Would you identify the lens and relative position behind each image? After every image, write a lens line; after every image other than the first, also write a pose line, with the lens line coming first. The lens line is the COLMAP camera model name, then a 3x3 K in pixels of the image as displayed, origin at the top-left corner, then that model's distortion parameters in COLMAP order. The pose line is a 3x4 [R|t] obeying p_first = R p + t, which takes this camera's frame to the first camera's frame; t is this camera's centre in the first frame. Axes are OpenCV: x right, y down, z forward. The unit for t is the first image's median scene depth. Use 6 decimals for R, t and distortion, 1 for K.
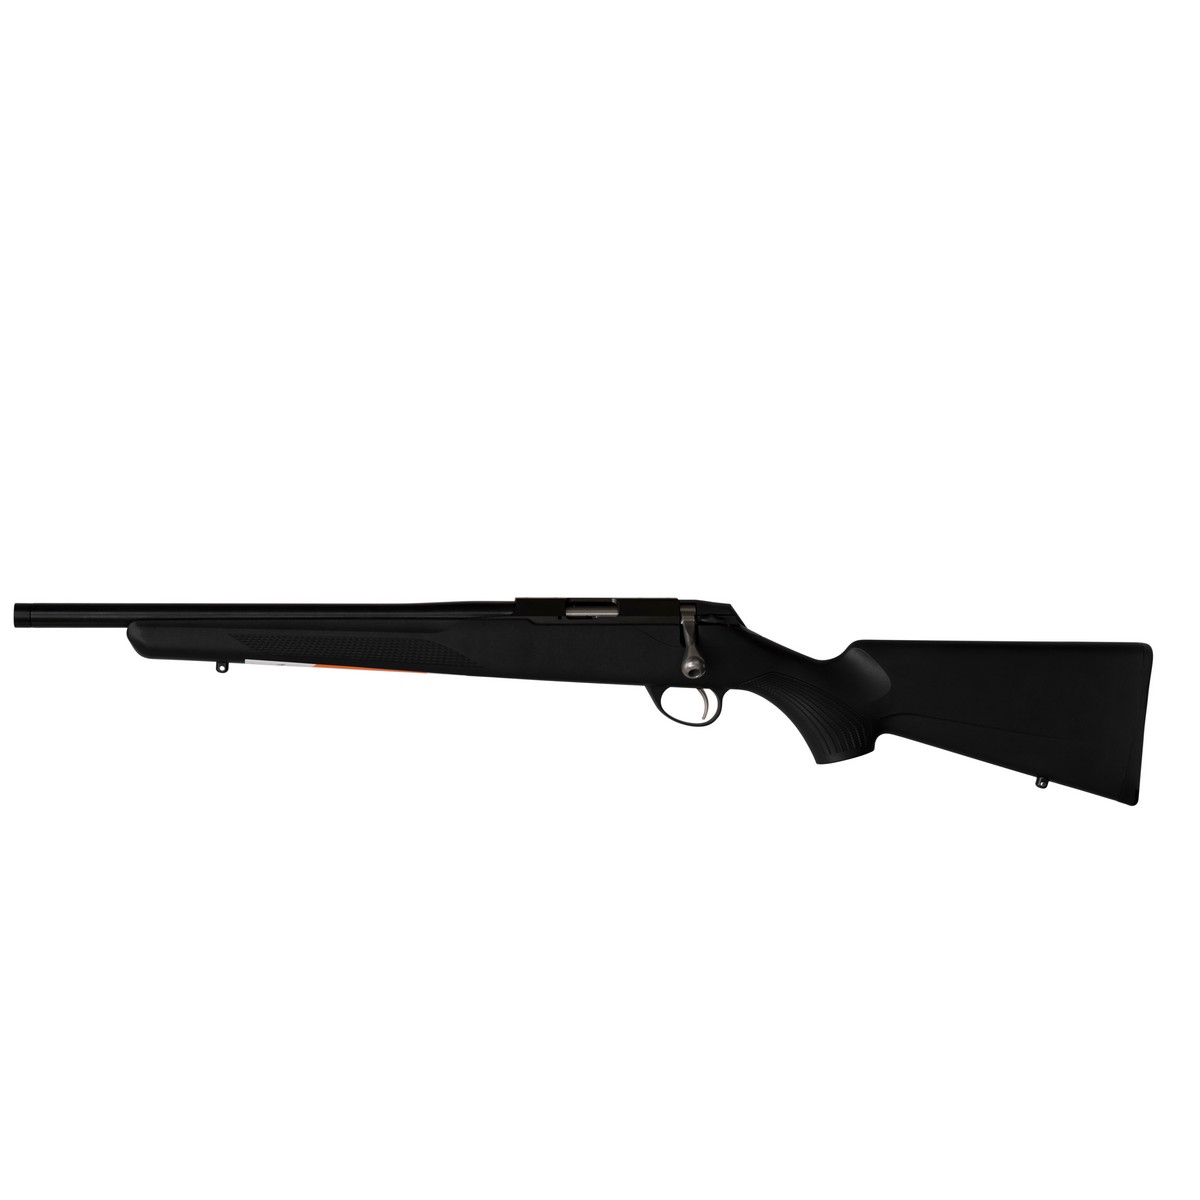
lens RADIAL K [[3586.7, 0, 600.6], [0, 3586.7, 600.7], [0, 0, 1]] dist [-0.038048, 0.000000]
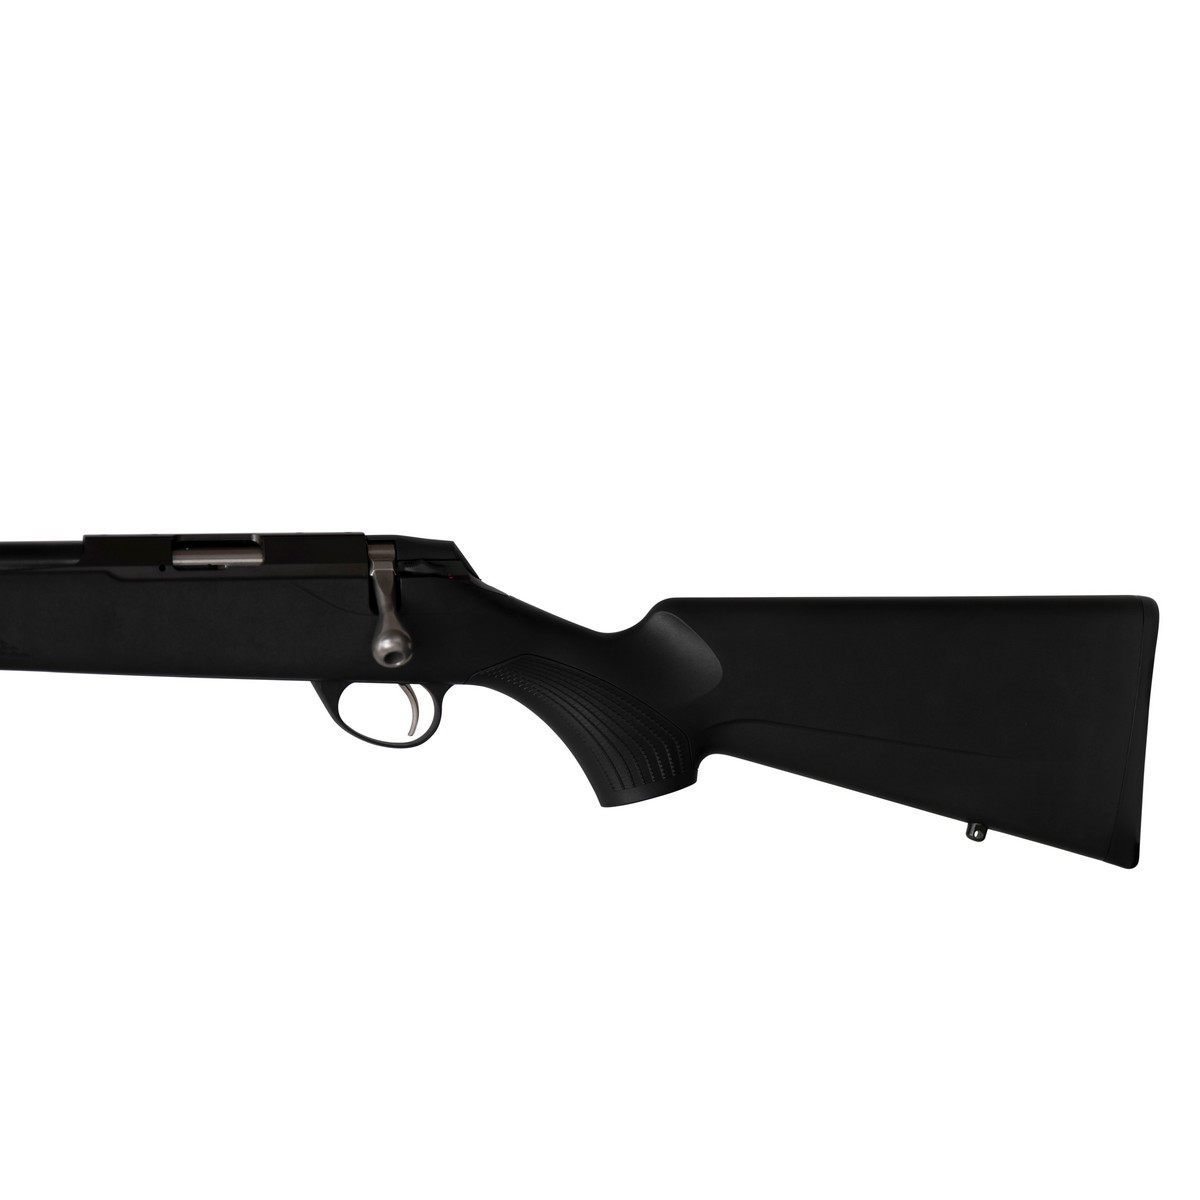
lens RADIAL K [[6941.5, 0, 600.6], [0, 6941.5, 600.4], [0, 0, 1]] dist [2.376988, 0.000000]
pose [[0.998330, -0.015514, 0.055644, -0.003878], [0.014936, 0.999830, 0.010794, -0.001412], [-0.055802, -0.009945, 0.998392, -0.160592]]
